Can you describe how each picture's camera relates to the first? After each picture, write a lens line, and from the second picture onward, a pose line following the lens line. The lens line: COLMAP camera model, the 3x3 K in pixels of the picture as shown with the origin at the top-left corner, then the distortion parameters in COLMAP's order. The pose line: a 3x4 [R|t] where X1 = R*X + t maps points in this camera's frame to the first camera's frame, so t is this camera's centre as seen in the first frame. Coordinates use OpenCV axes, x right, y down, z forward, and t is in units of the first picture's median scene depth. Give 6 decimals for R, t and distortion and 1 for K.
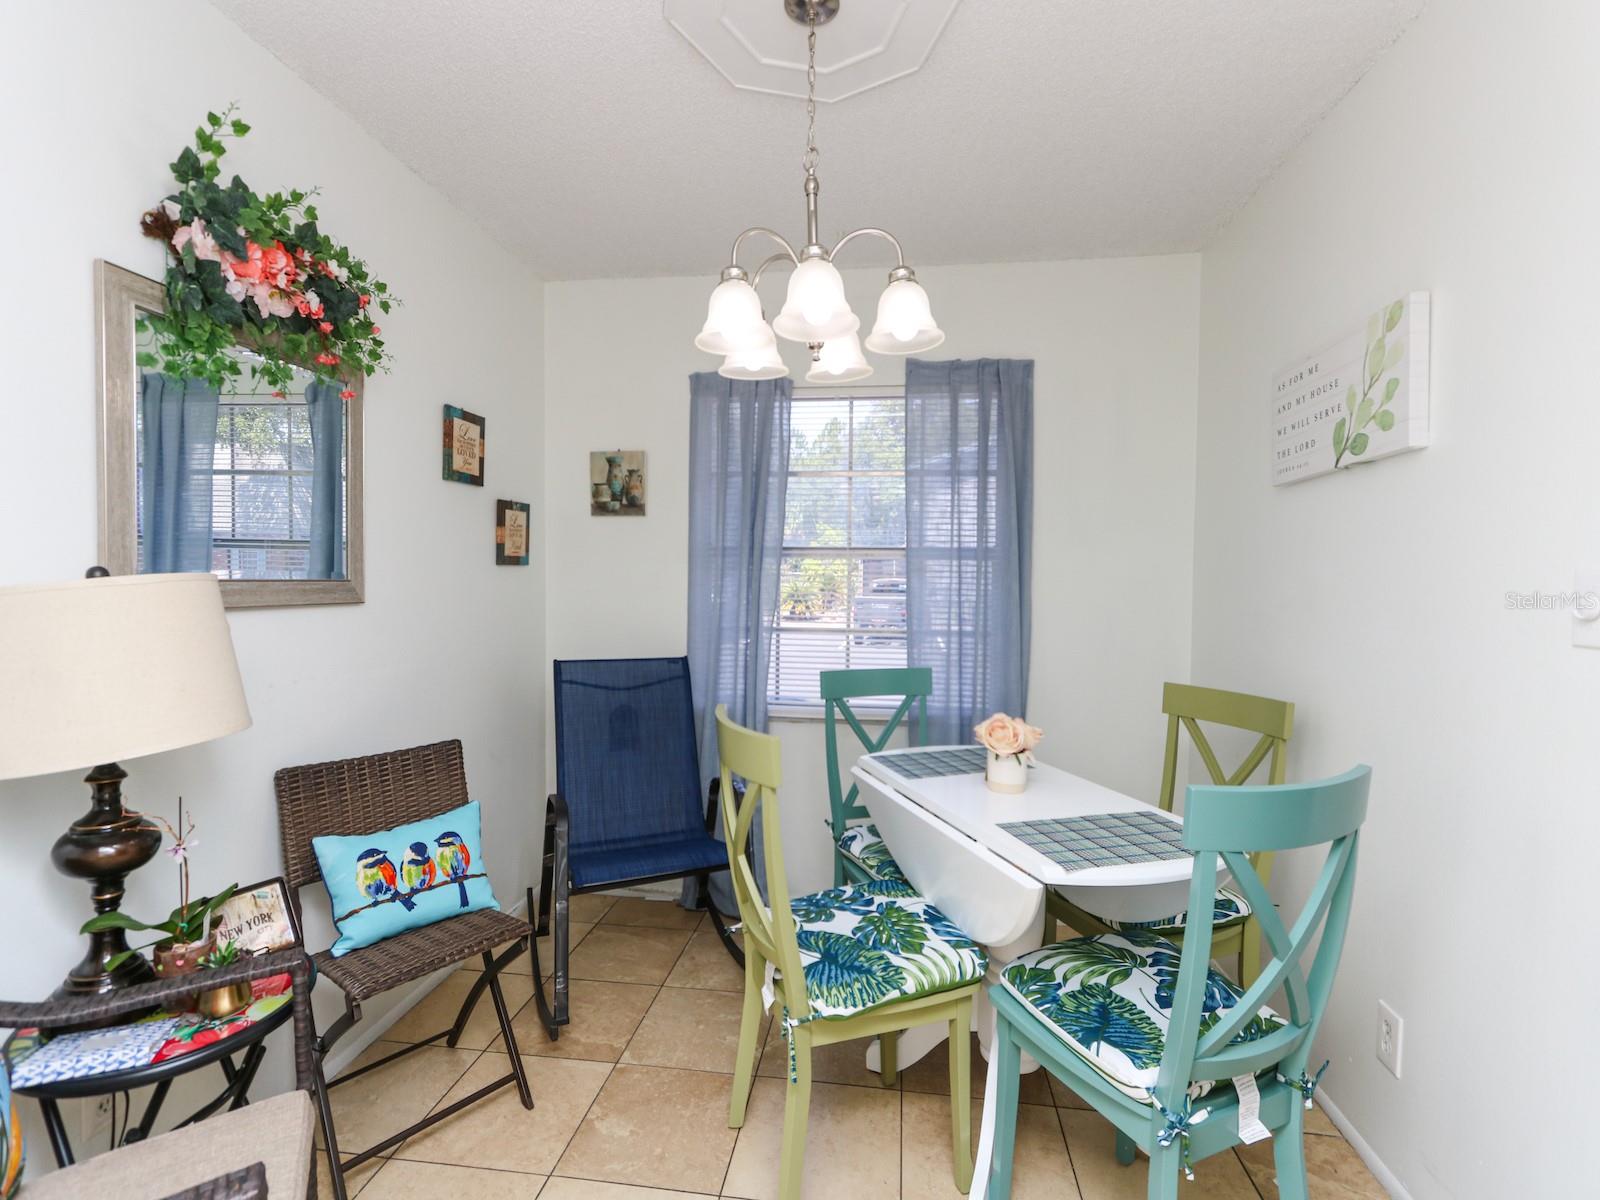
lens RADIAL K [[746.8, 0, 802.4], [0, 746.8, 598.8], [0, 0, 1]] dist [0.004827, -0.000087]
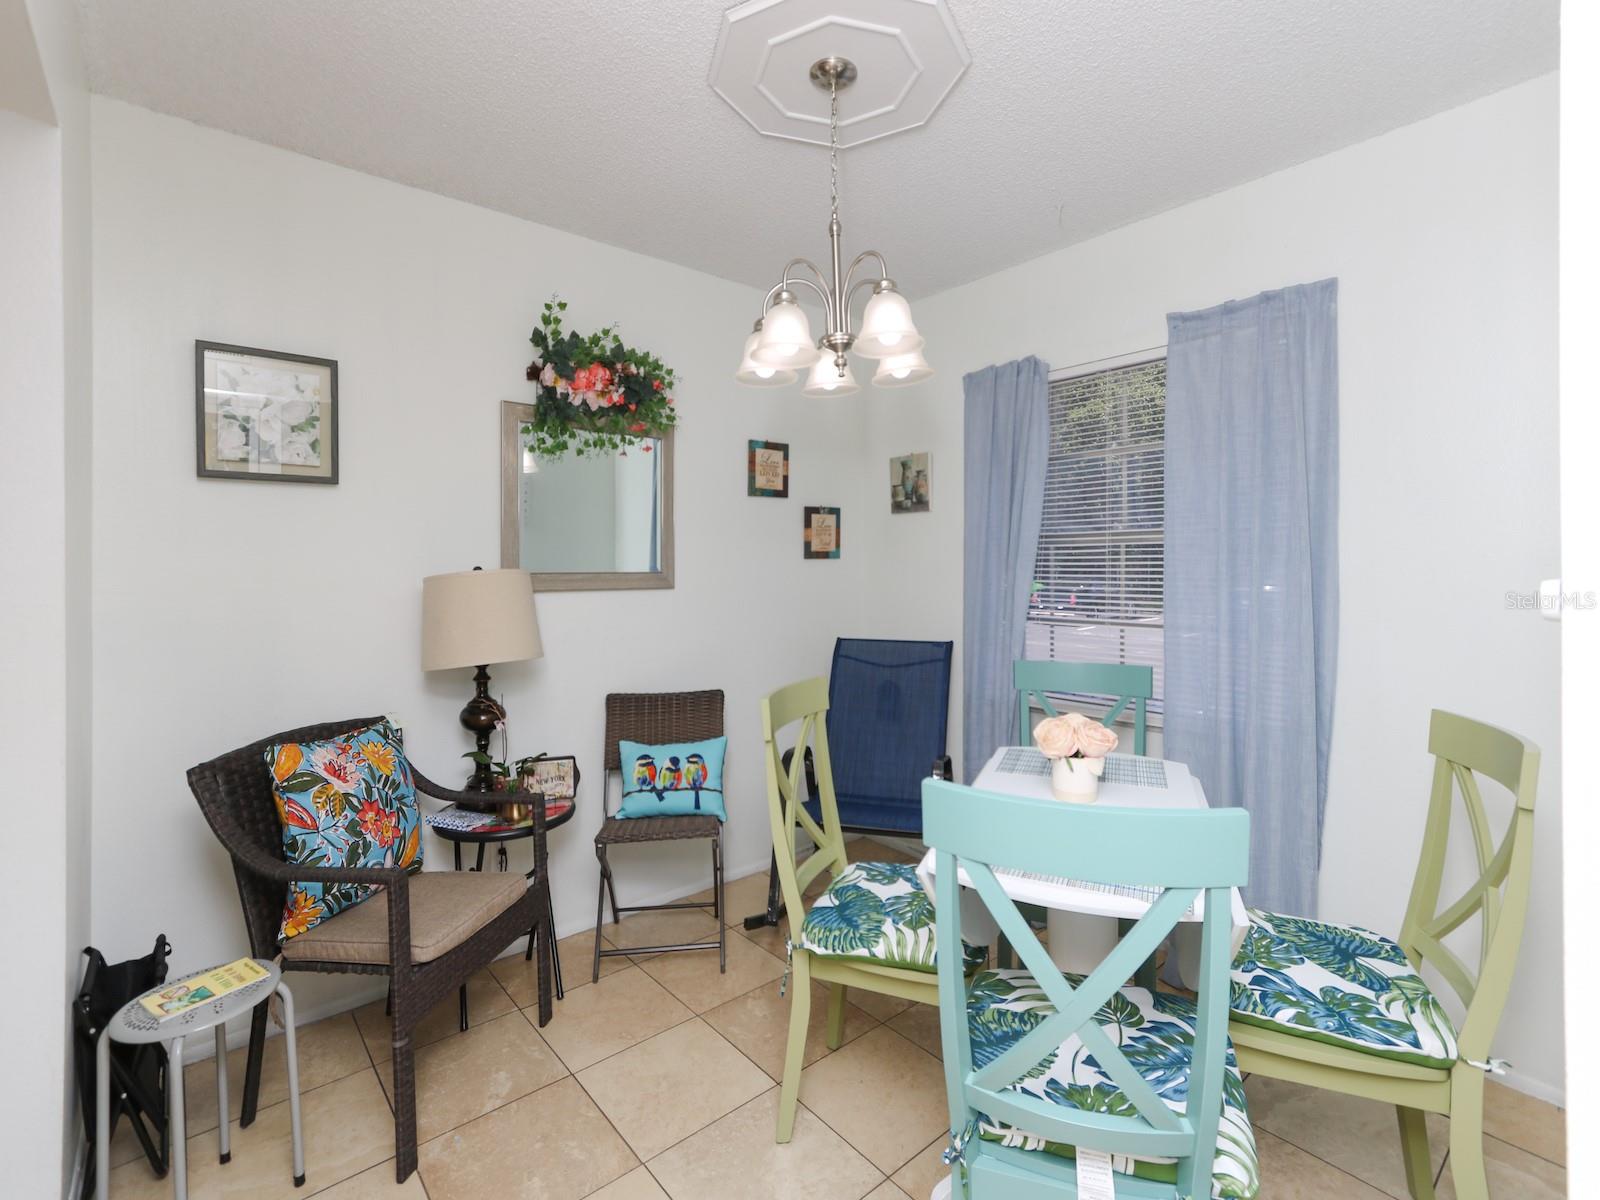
lens RADIAL K [[746.8, 0, 793.0], [0, 746.8, 566.5], [0, 0, 1]] dist [0.004827, -0.000087]
pose [[0.738742, -0.013581, -0.673851, 0.633332], [-0.006946, 0.999590, -0.027761, 0.003207], [0.673952, 0.025189, 0.738346, 0.098823]]
